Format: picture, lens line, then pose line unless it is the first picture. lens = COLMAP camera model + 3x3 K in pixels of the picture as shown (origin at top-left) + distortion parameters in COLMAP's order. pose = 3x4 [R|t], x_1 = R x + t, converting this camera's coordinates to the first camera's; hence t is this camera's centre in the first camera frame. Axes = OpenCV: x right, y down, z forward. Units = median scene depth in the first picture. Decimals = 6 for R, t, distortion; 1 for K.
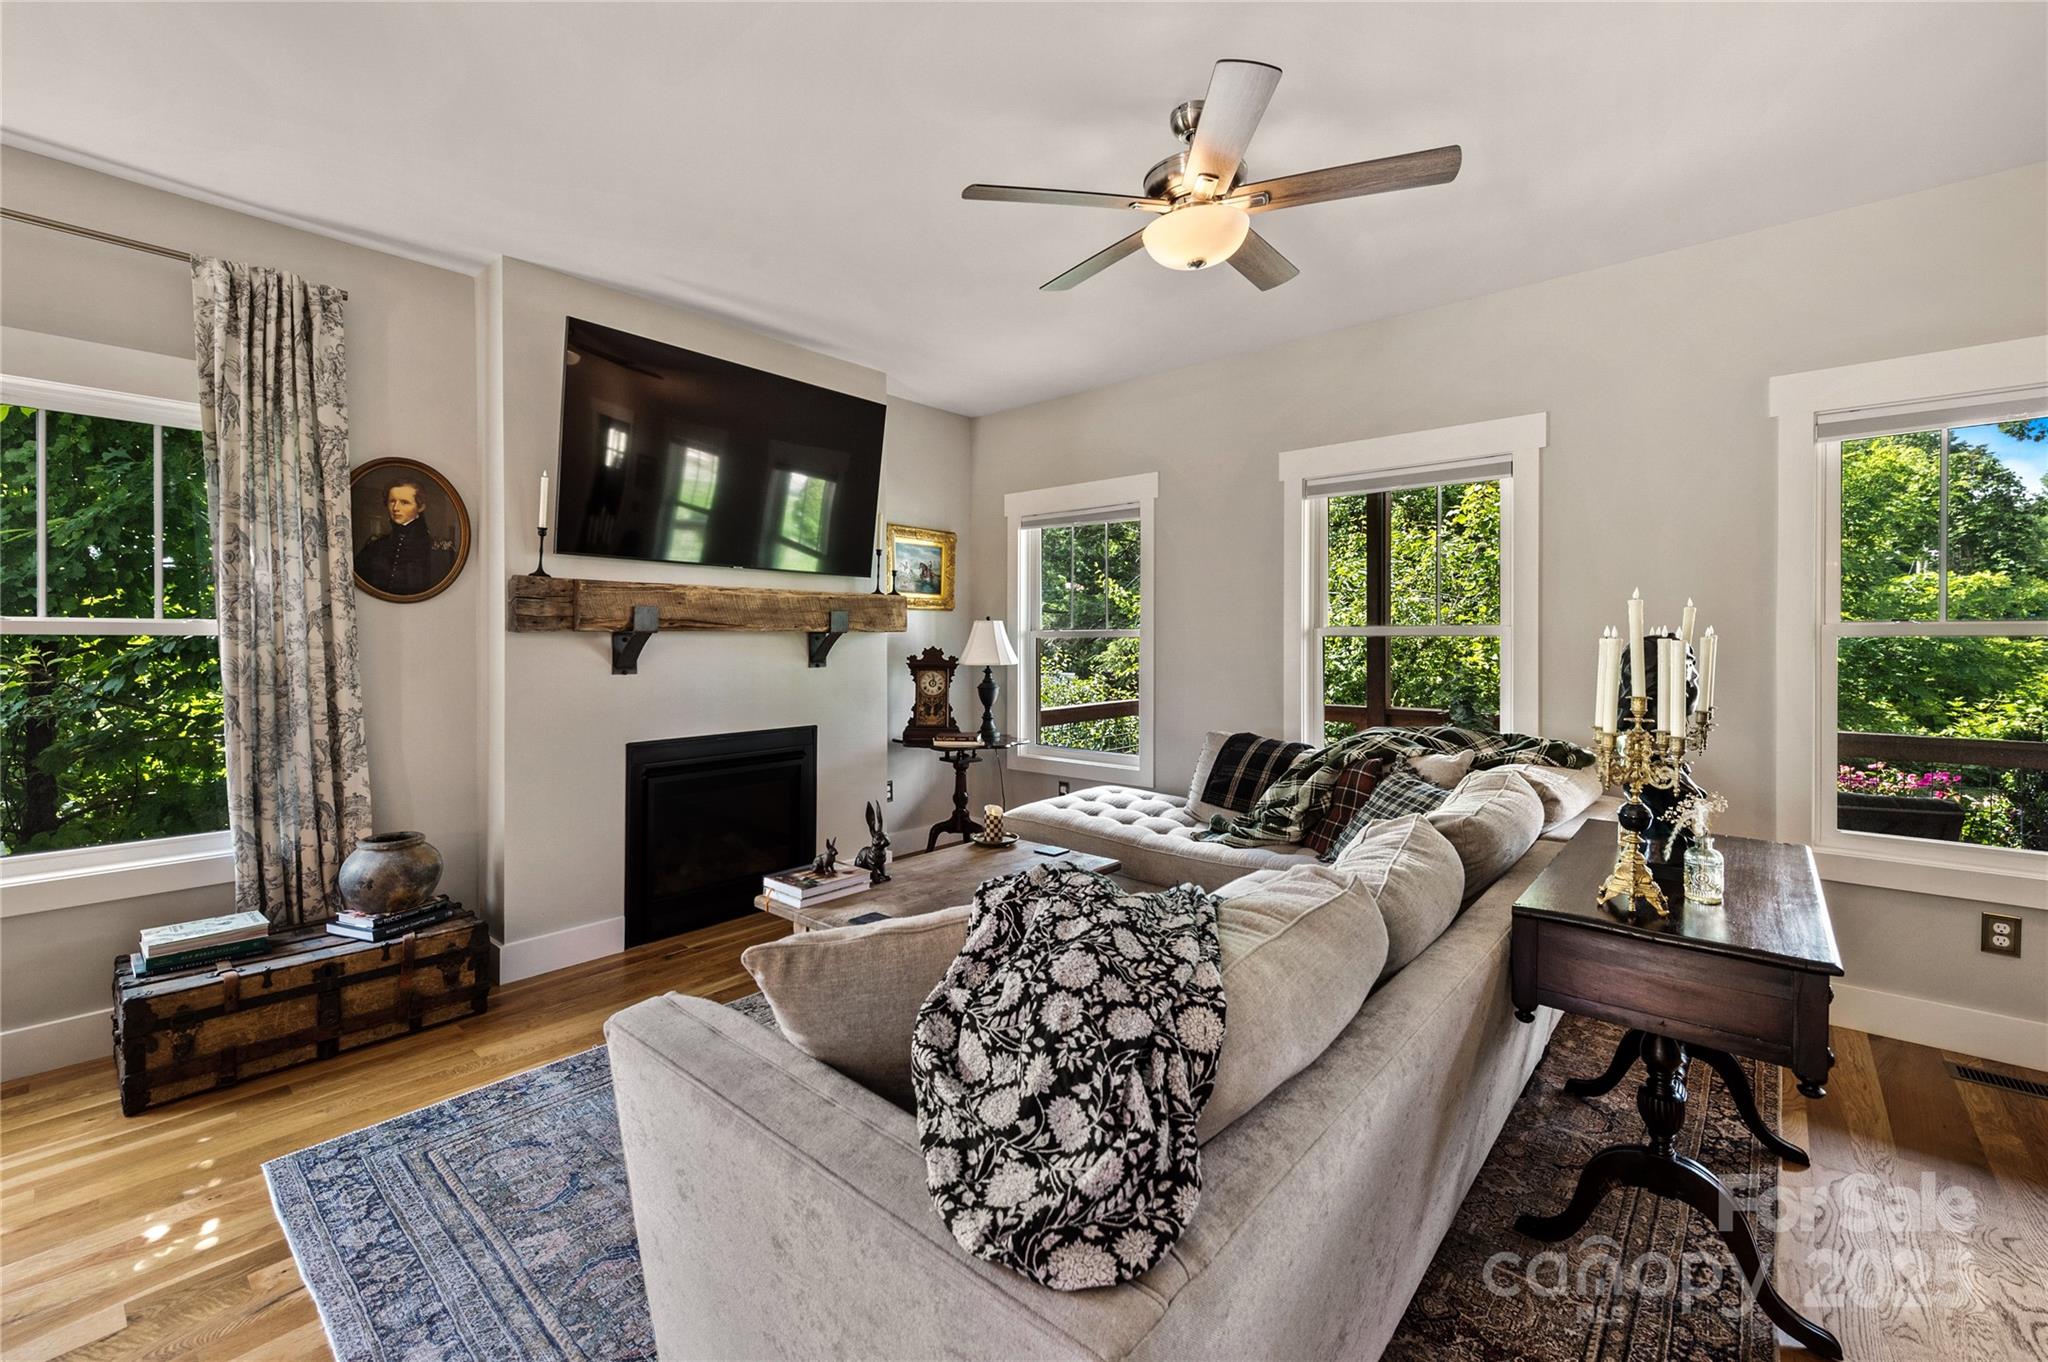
lens RADIAL K [[840.0, 0, 1020.6], [0, 840.0, 642.8], [0, 0, 1]] dist [-0.000407, -0.000279]
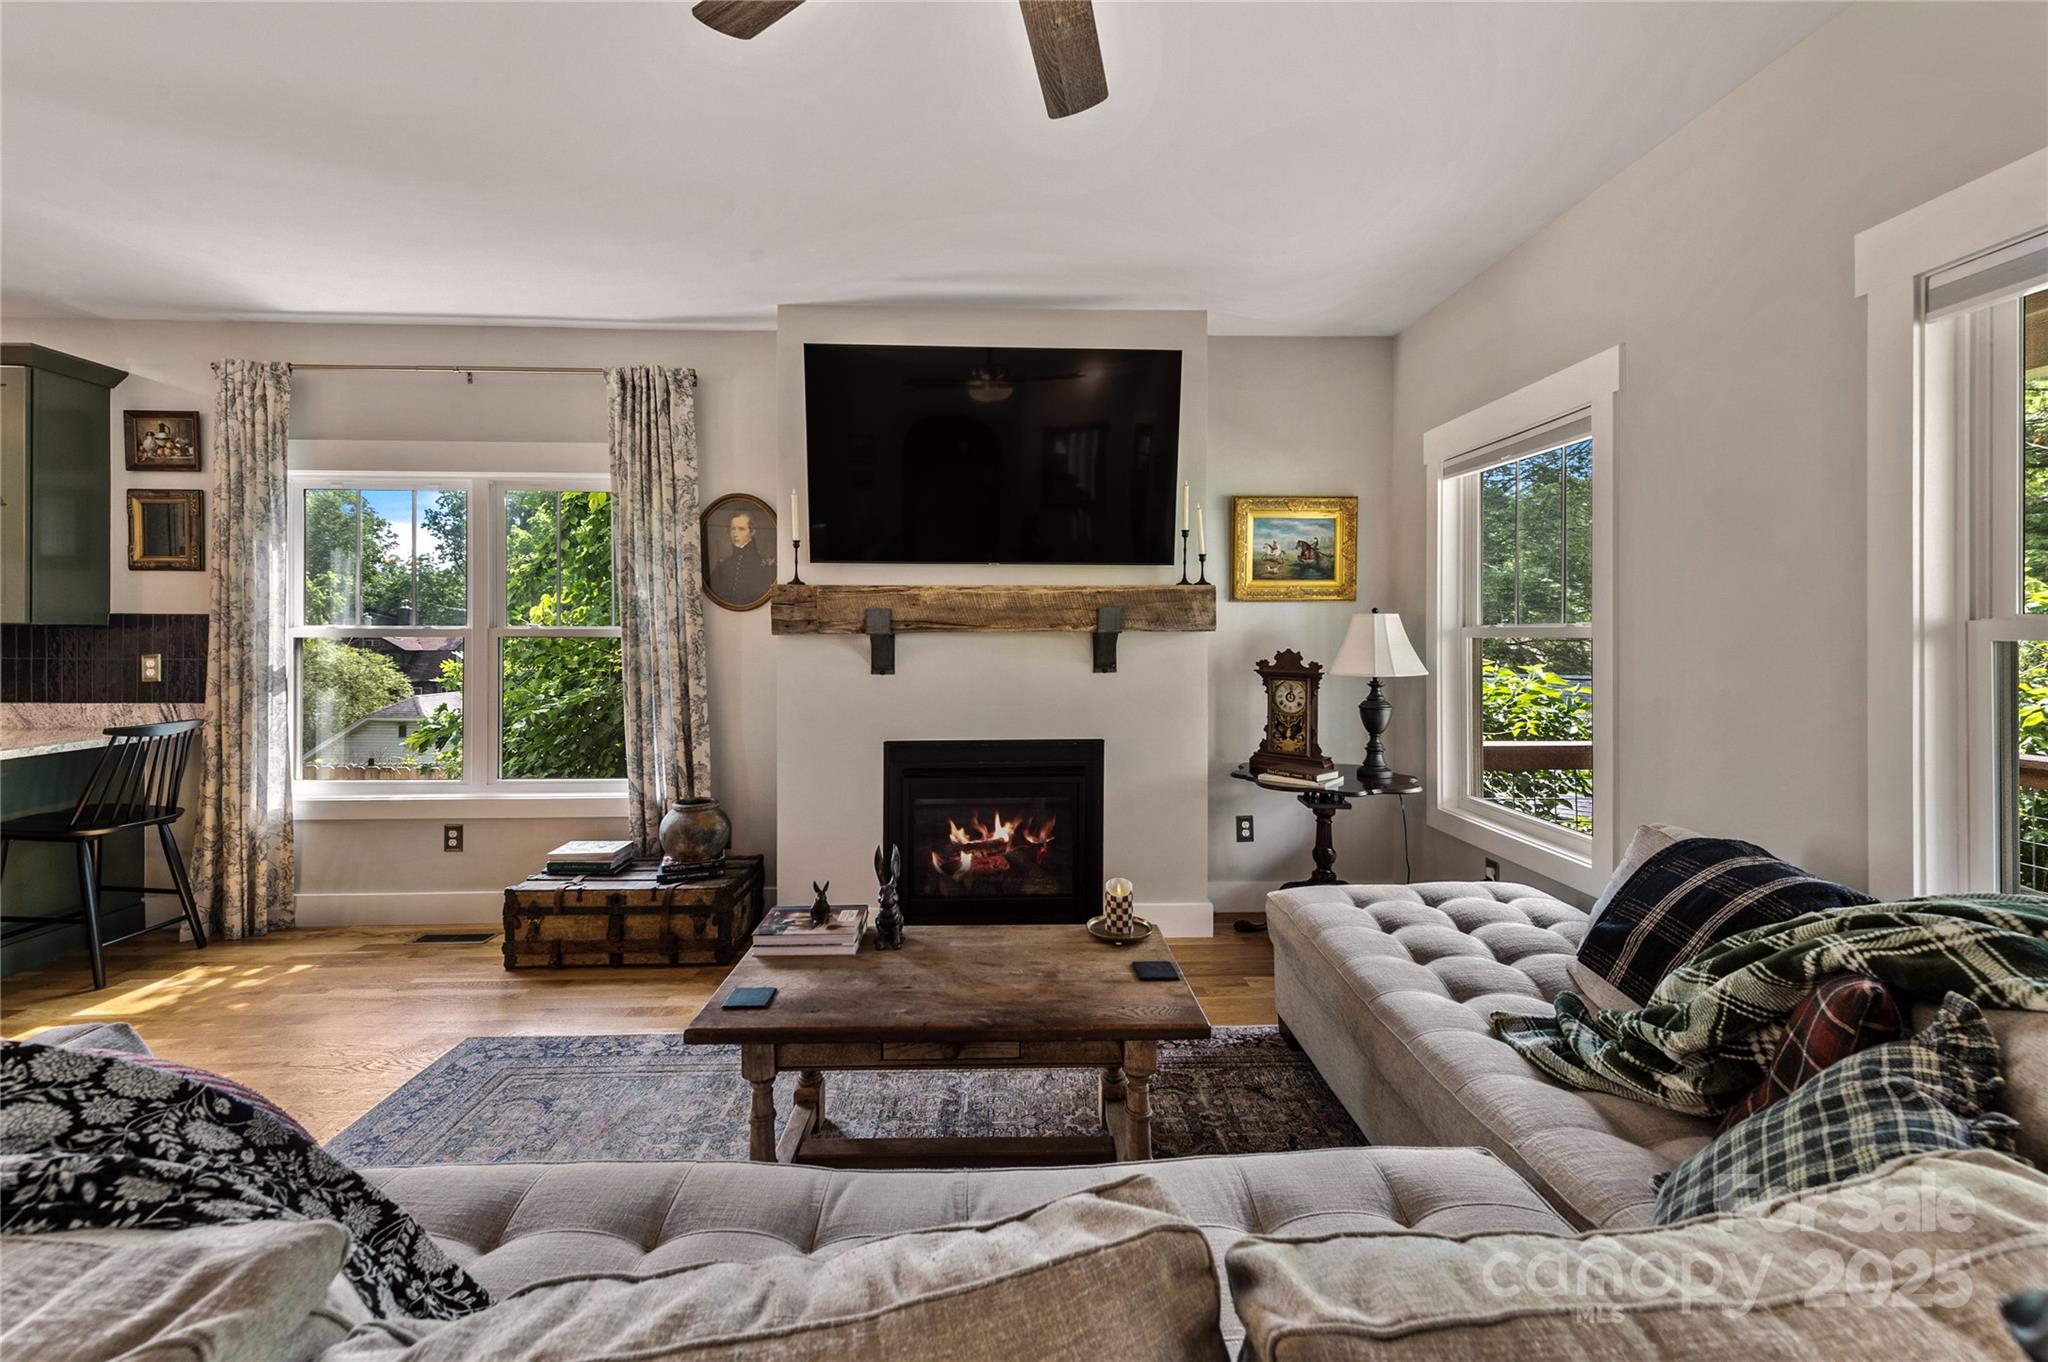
lens RADIAL K [[823.3, 0, 1014.7], [0, 823.3, 630.5], [0, 0, 1]] dist [0.007925, -0.000432]
pose [[0.683347, -0.003333, -0.730086, 0.388221], [-0.001385, 0.999982, -0.005861, -0.011215], [0.730093, 0.005016, 0.683330, 0.432538]]
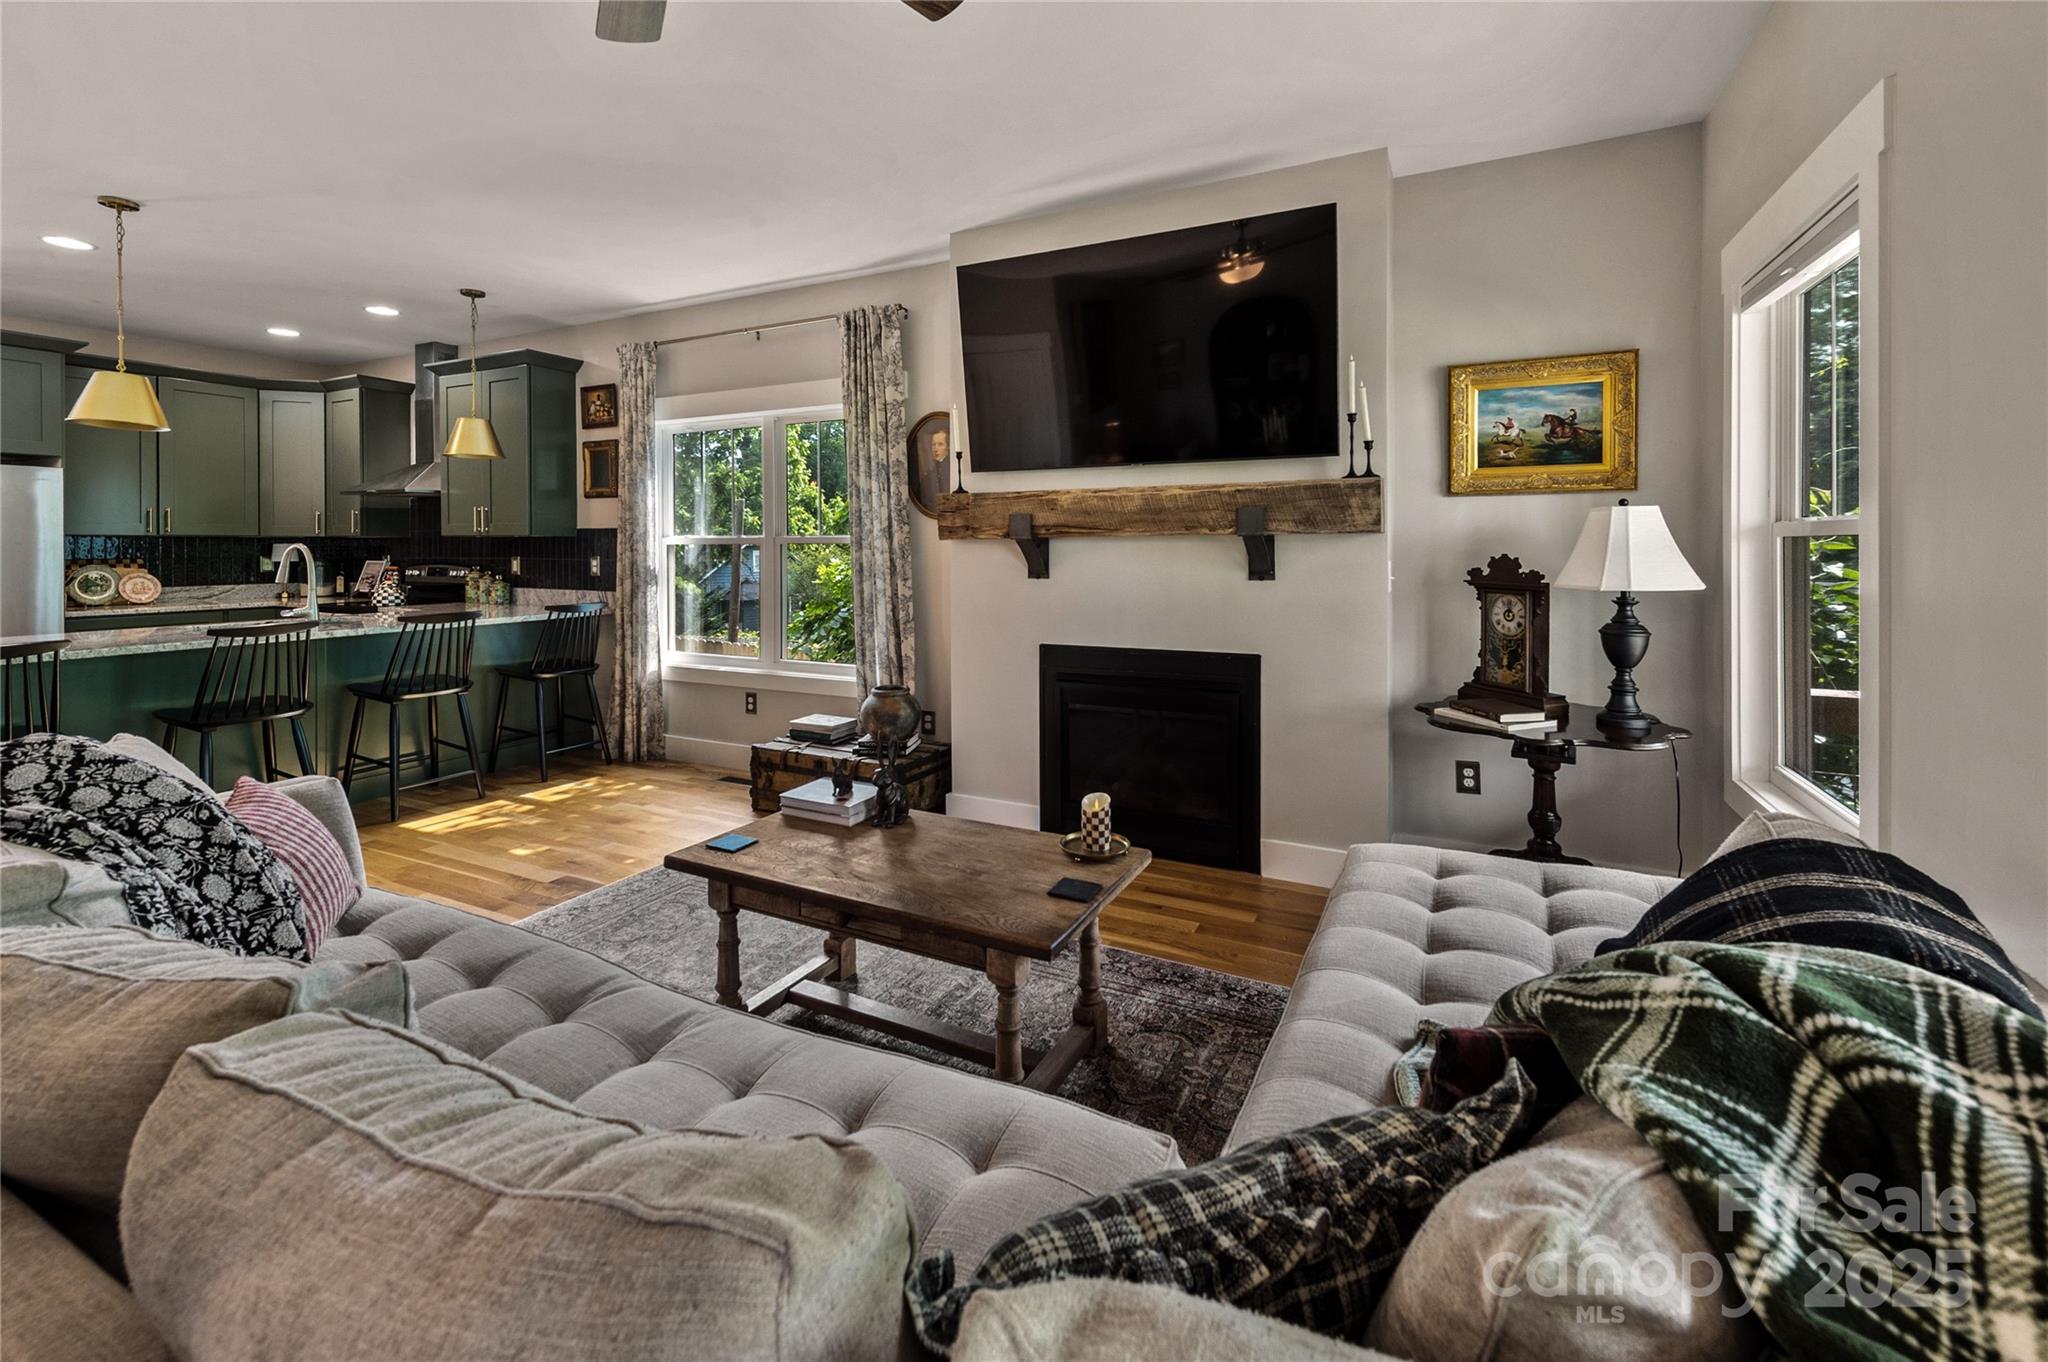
lens RADIAL K [[846.8, 0, 1028.5], [0, 846.8, 549.6], [0, 0, 1]] dist [0.009422, -0.000601]
pose [[0.254095, 0.002907, -0.967175, 0.566415], [0.001540, 0.999993, 0.003410, -0.002515], [0.967178, -0.002356, 0.254089, 0.730505]]
